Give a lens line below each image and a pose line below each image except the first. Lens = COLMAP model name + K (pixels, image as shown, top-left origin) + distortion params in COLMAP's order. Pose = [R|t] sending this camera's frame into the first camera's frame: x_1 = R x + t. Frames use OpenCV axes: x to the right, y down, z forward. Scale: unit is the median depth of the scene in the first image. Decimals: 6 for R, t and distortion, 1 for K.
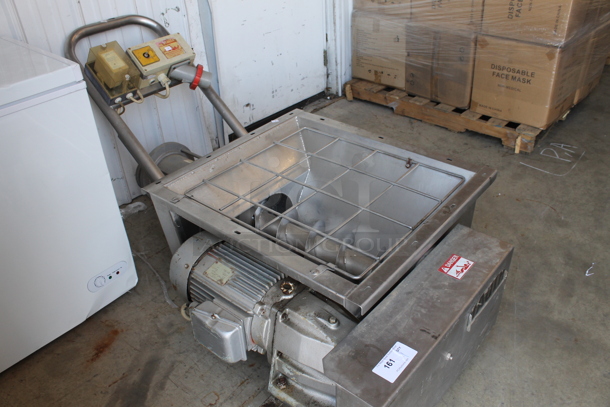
lens RADIAL K [[510.7, 0, 306.0], [0, 510.7, 194.1], [0, 0, 1]] dist [-0.165395, 0.142509]
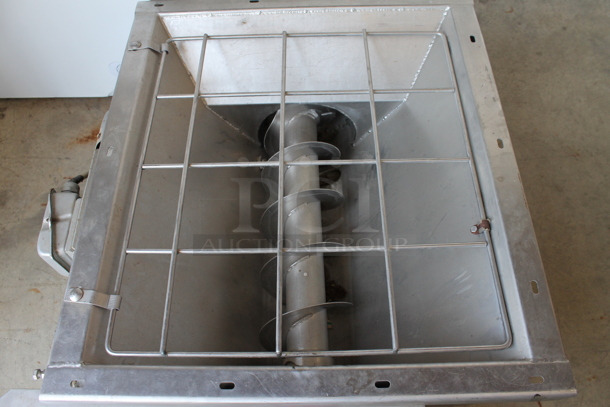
lens RADIAL K [[510.7, 0, 306.0], [0, 510.7, 194.1], [0, 0, 1]] dist [-0.165395, 0.142509]
pose [[0.653131, 0.663896, -0.364228, 0.252476], [-0.413136, 0.715506, 0.563355, -0.293685], [0.634617, -0.217469, 0.741599, 0.542278]]
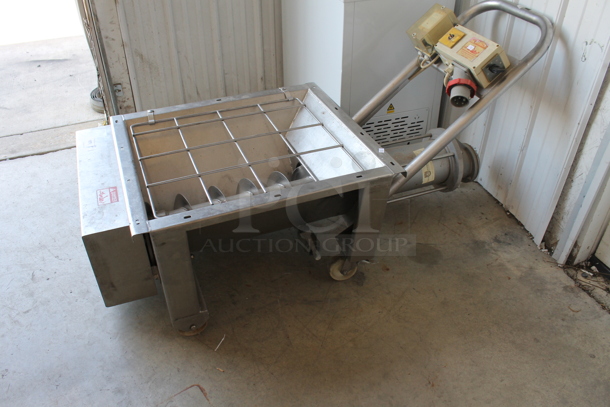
lens RADIAL K [[510.7, 0, 306.0], [0, 510.7, 194.1], [0, 0, 1]] dist [-0.165395, 0.142509]
pose [[-0.452598, 0.557056, -0.696307, 0.754484], [-0.474020, 0.511098, 0.716997, -0.781175], [0.755288, 0.654575, 0.032734, 1.083558]]
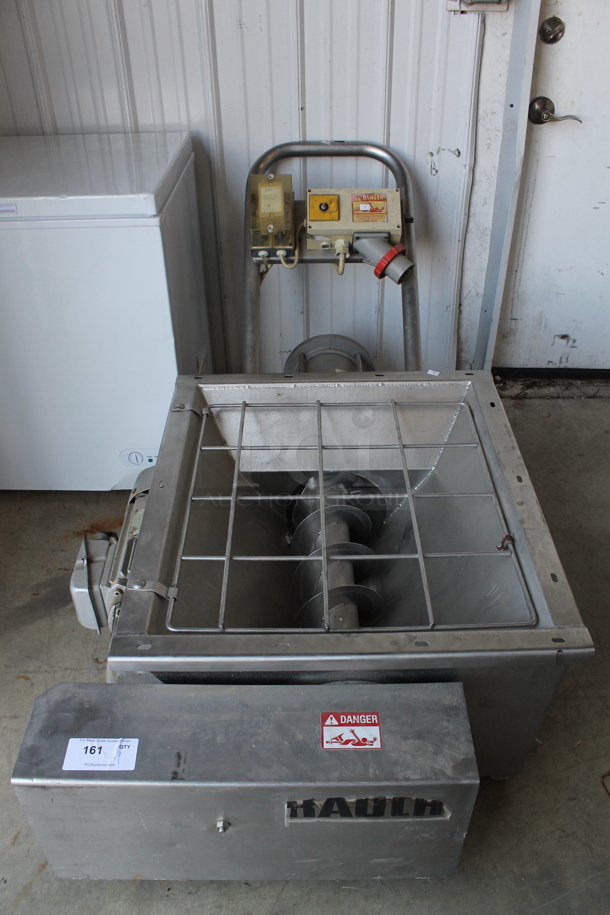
lens RADIAL K [[766.0, 0, 318.1], [0, 766.0, 458.9], [0, 0, 1]] dist [-0.165395, 0.142509]
pose [[0.661096, 0.484130, -0.573210, 0.498958], [-0.427879, 0.870832, 0.242016, -0.253821], [0.616337, 0.085269, 0.782853, 0.235854]]
